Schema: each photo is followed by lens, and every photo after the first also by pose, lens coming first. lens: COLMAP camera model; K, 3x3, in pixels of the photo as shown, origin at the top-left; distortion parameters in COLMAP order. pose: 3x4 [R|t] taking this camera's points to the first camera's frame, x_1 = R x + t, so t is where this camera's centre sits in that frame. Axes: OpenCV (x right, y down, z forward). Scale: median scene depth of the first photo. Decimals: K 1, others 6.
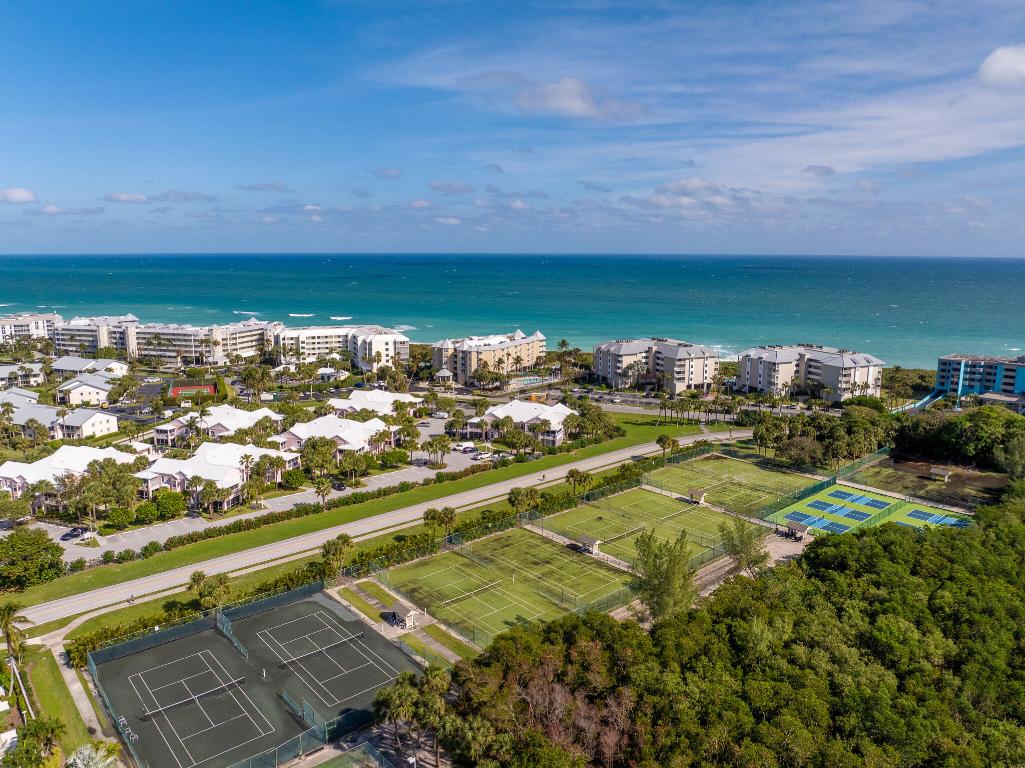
lens RADIAL K [[708.2, 0, 509.6], [0, 708.2, 383.2], [0, 0, 1]] dist [-0.027092, 0.007354]
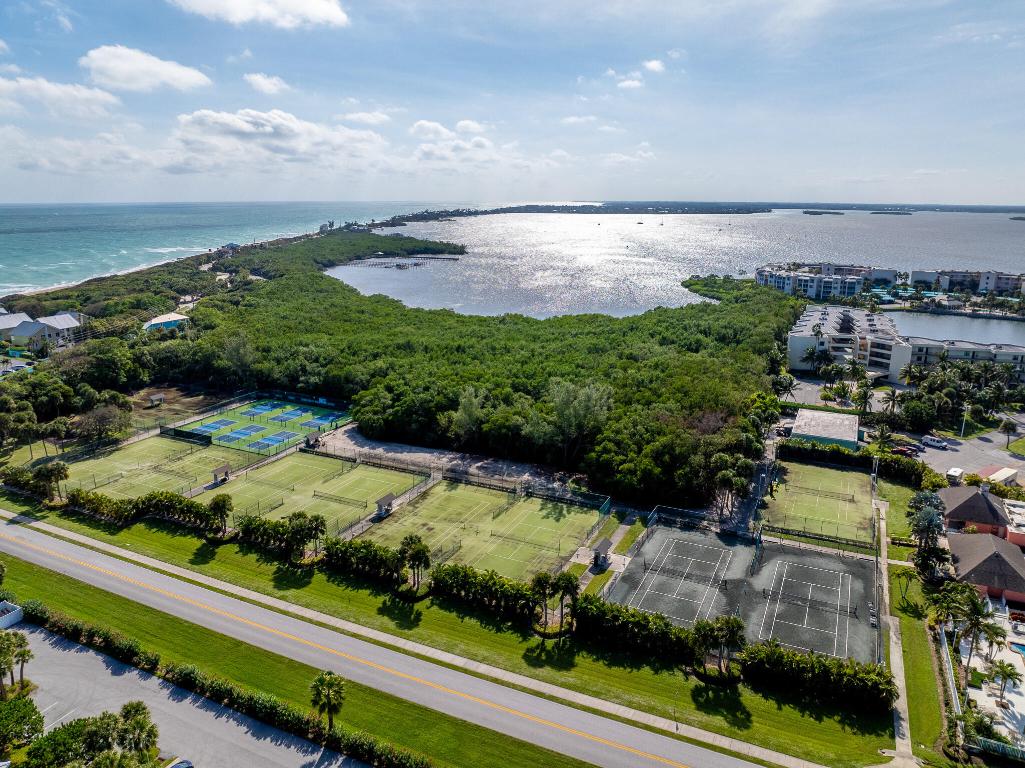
lens RADIAL K [[708.2, 0, 509.6], [0, 708.2, 383.2], [0, 0, 1]] dist [-0.027092, 0.007354]
pose [[-0.384722, -0.236801, 0.892140, -0.622345], [0.164868, 0.933360, 0.318839, -0.165760], [-0.908189, 0.269750, -0.320043, 0.892485]]
